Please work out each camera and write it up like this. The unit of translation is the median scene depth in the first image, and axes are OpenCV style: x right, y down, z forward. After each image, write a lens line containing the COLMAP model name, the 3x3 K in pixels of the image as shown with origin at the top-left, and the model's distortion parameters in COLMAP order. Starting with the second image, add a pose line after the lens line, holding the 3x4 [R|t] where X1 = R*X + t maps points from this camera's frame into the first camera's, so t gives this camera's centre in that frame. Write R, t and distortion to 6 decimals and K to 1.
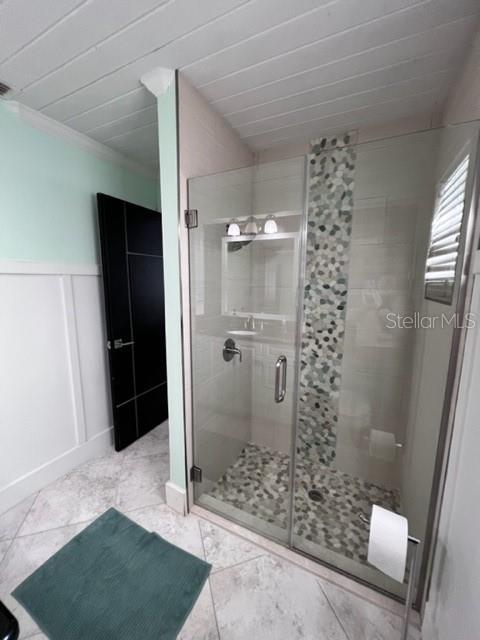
lens RADIAL K [[255.9, 0, 240.7], [0, 255.9, 320.8], [0, 0, 1]] dist [-0.001523, 0.000068]
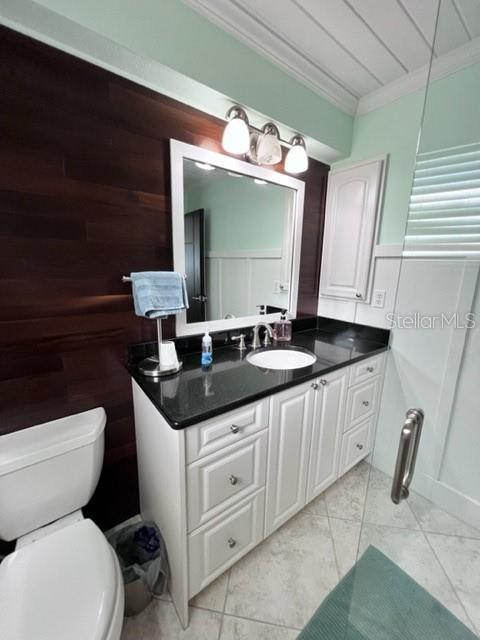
lens RADIAL K [[255.9, 0, 241.4], [0, 255.9, 316.9], [0, 0, 1]] dist [-0.001523, 0.000068]
pose [[-0.445710, 0.169679, -0.878949, 0.152973], [-0.157454, 0.951704, 0.263568, -0.085178], [0.881221, 0.255869, -0.397467, 0.584886]]
